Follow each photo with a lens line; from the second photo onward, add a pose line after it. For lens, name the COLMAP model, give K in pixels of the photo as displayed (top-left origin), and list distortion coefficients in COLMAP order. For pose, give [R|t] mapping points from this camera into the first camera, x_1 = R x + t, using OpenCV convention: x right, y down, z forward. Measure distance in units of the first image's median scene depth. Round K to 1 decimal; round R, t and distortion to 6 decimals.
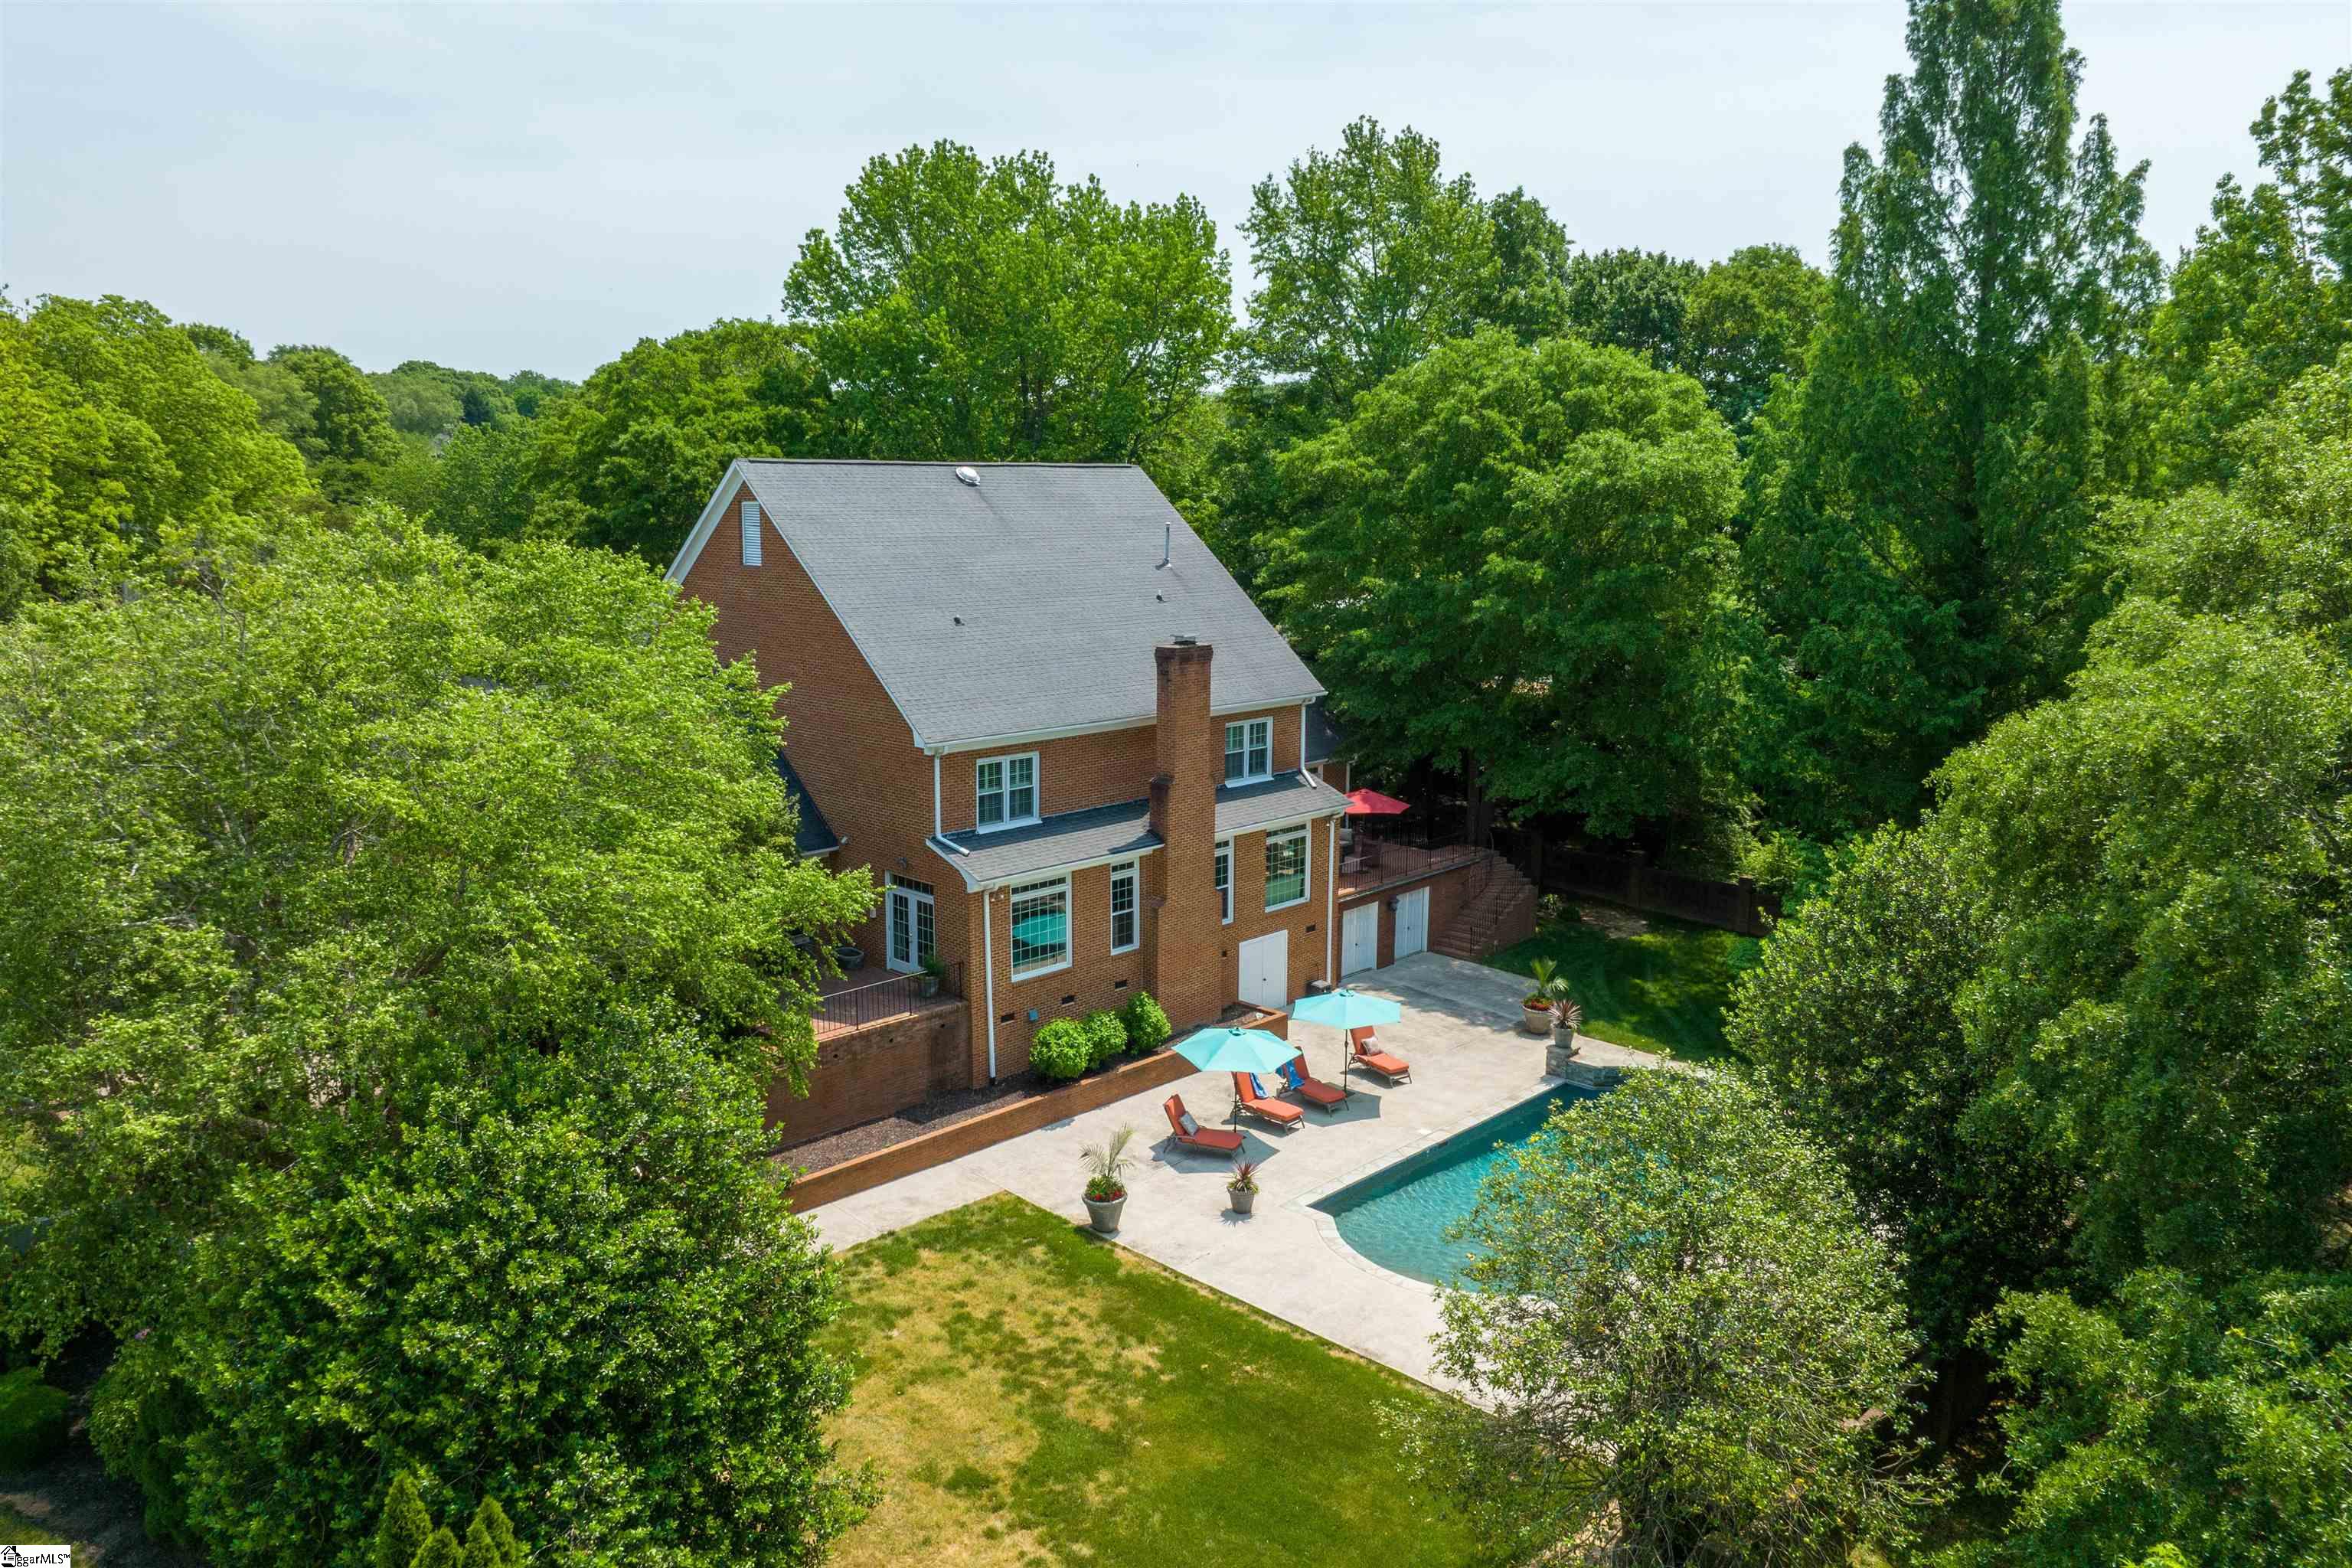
lens RADIAL K [[1655.9, 0, 1184.2], [0, 1655.9, 784.1], [0, 0, 1]] dist [-0.038326, 0.006632]
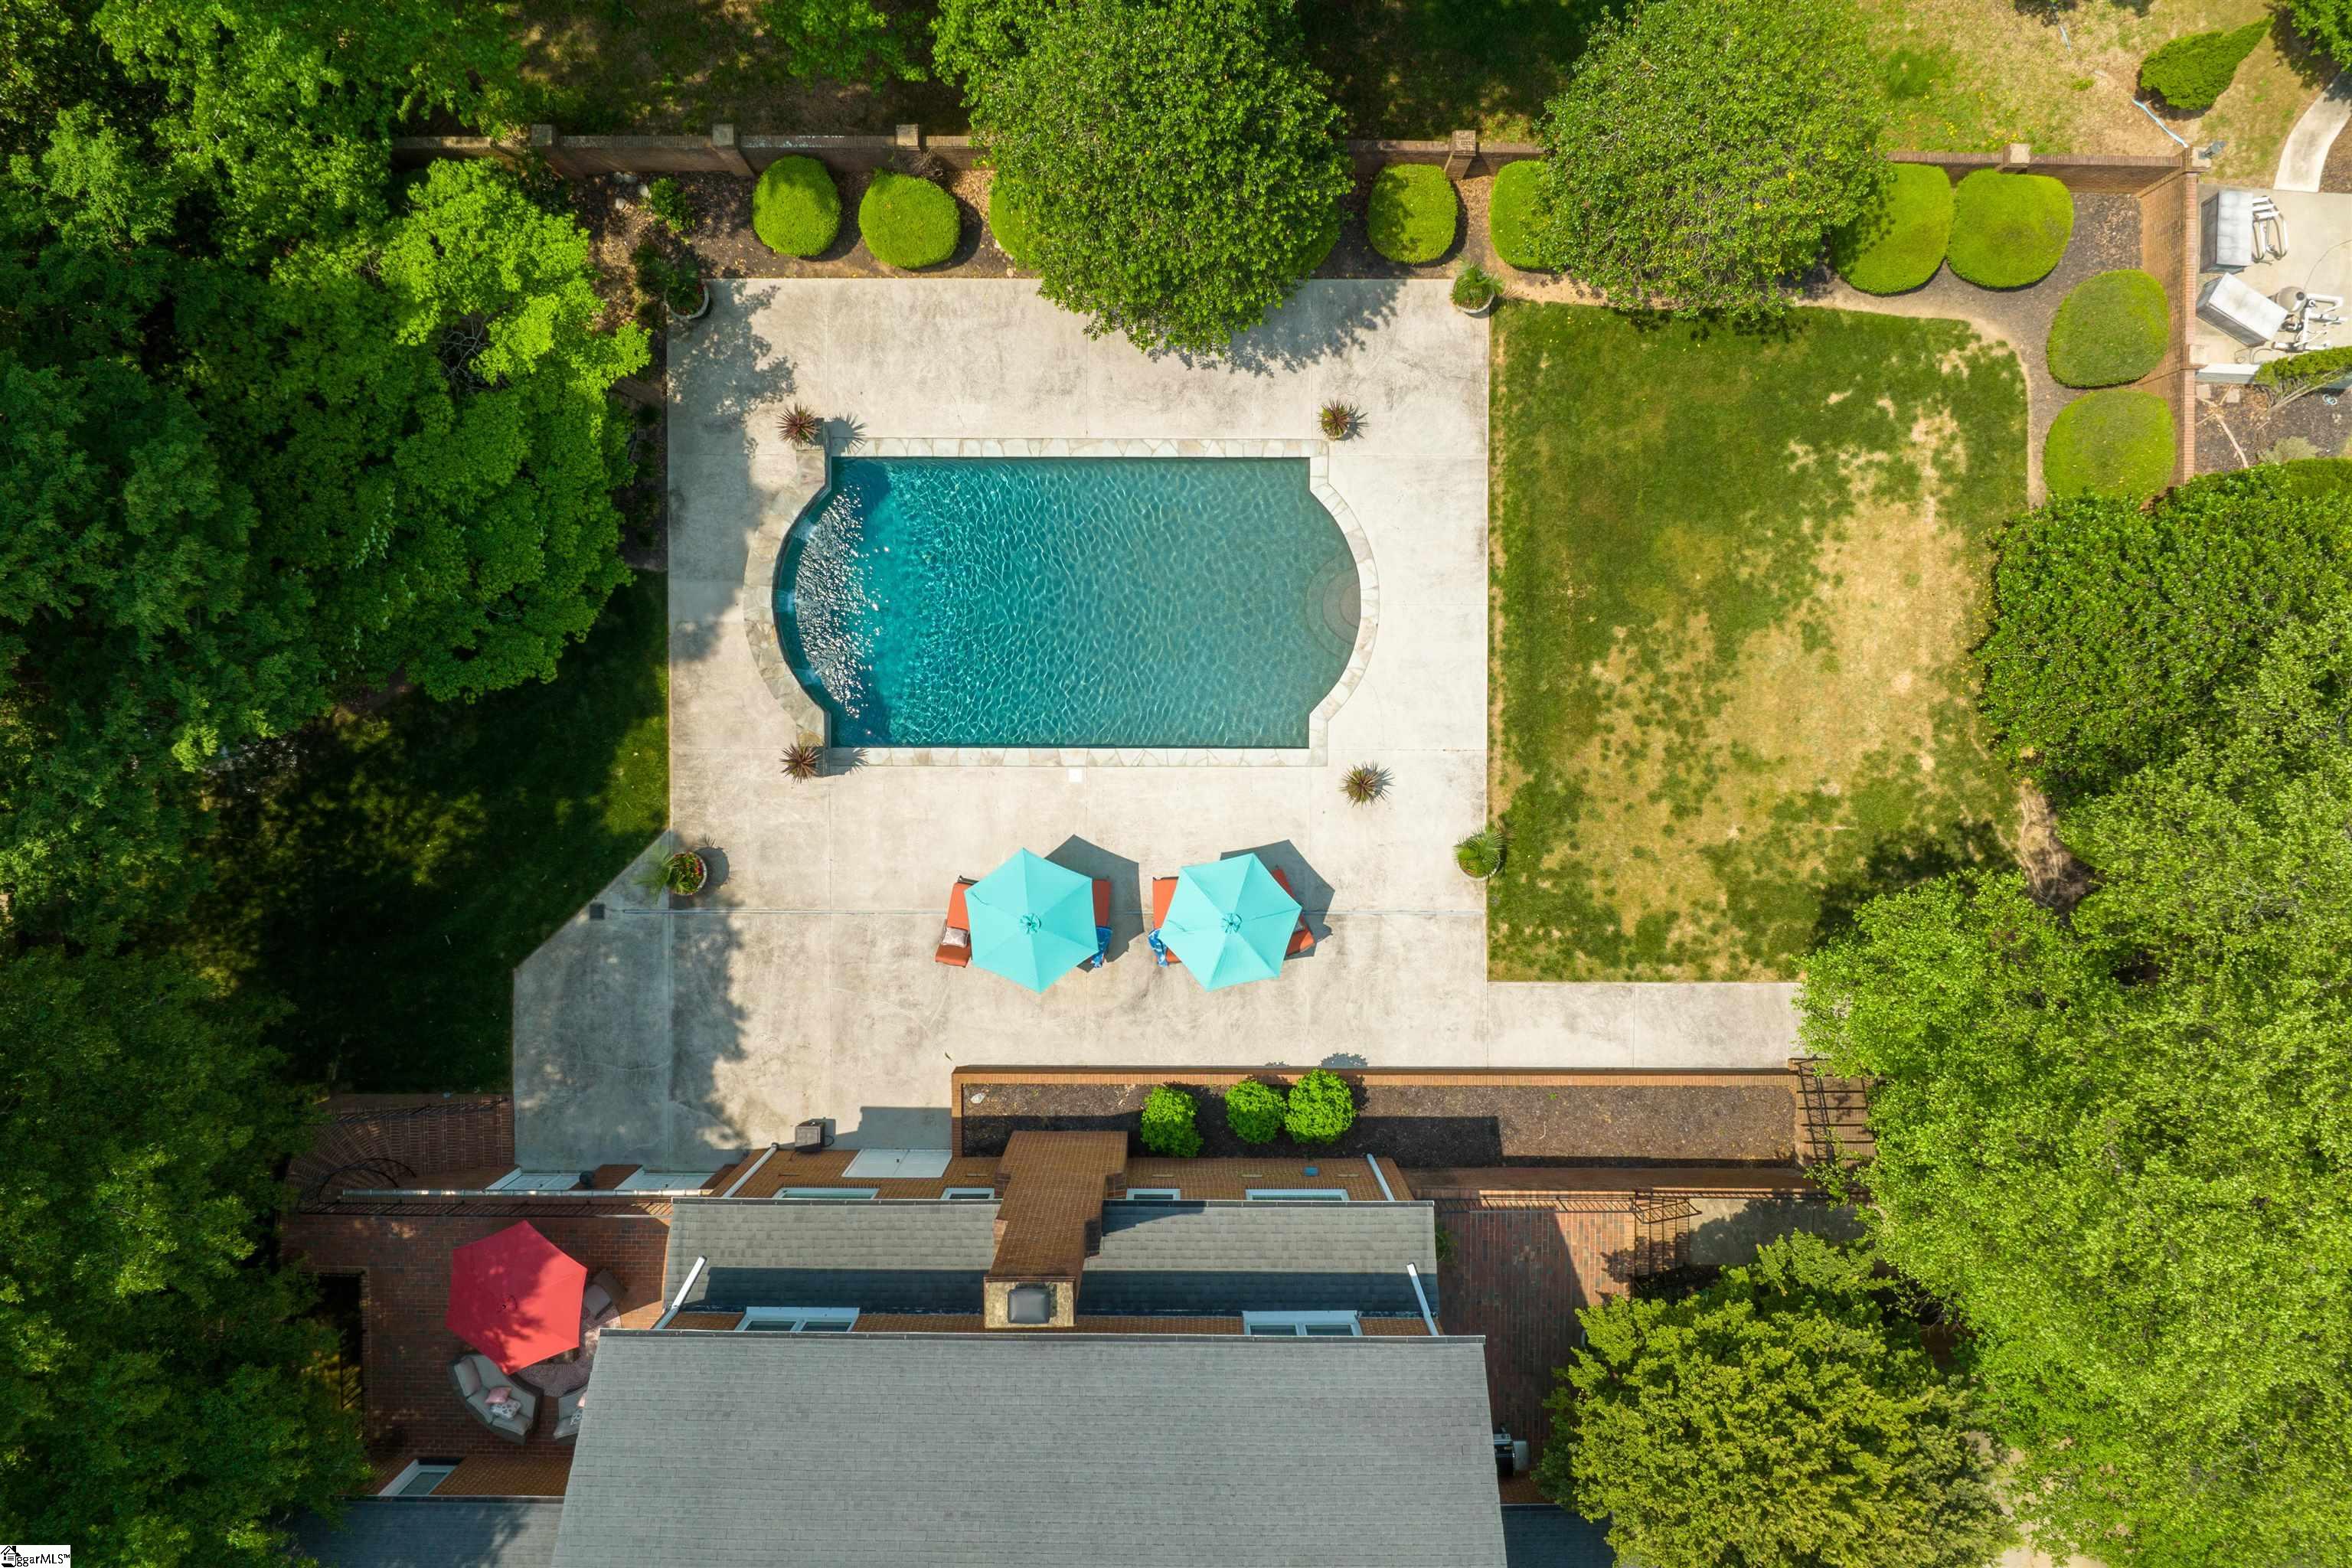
lens RADIAL K [[1655.9, 0, 1184.2], [0, 1655.9, 784.1], [0, 0, 1]] dist [-0.038326, 0.006632]
pose [[-0.687324, -0.725761, -0.029252, 0.112679], [0.120933, -0.154053, 0.980634, -0.618341], [-0.716213, 0.670476, 0.193653, 0.698099]]
